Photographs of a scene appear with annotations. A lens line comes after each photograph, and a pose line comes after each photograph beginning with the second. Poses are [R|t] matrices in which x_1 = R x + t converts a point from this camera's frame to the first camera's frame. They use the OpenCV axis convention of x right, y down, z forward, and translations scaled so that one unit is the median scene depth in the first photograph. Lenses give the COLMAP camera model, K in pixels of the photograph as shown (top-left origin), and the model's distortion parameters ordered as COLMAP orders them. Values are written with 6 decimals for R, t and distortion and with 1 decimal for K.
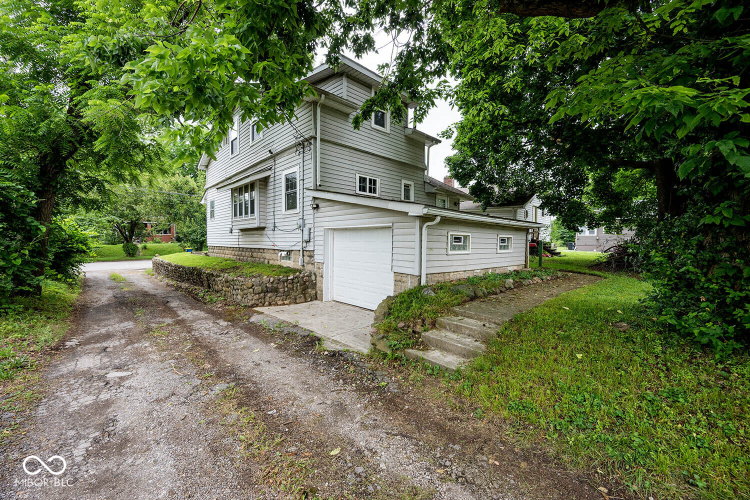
lens RADIAL K [[295.2, 0, 374.3], [0, 295.2, 247.5], [0, 0, 1]] dist [0.003488, 0.000085]
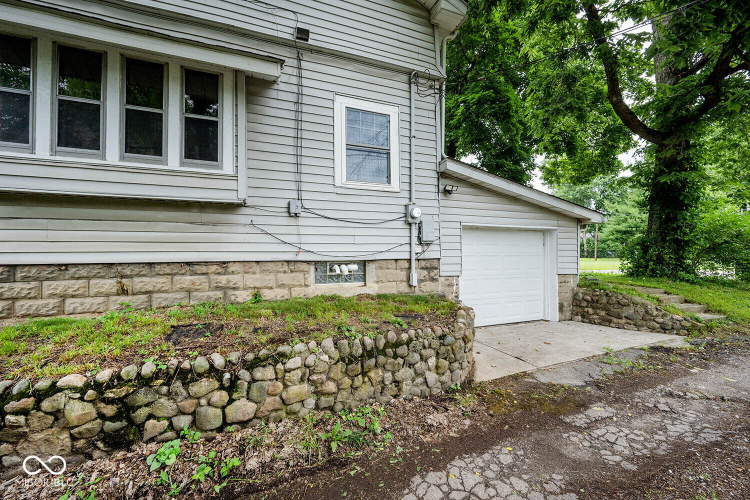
lens RADIAL K [[295.2, 0, 374.6], [0, 295.2, 250.8], [0, 0, 1]] dist [0.003488, 0.000085]
pose [[0.366561, 0.004607, 0.930383, -0.828775], [0.025101, 0.999575, -0.014840, -0.000061], [-0.930055, 0.028794, 0.366289, 0.886138]]
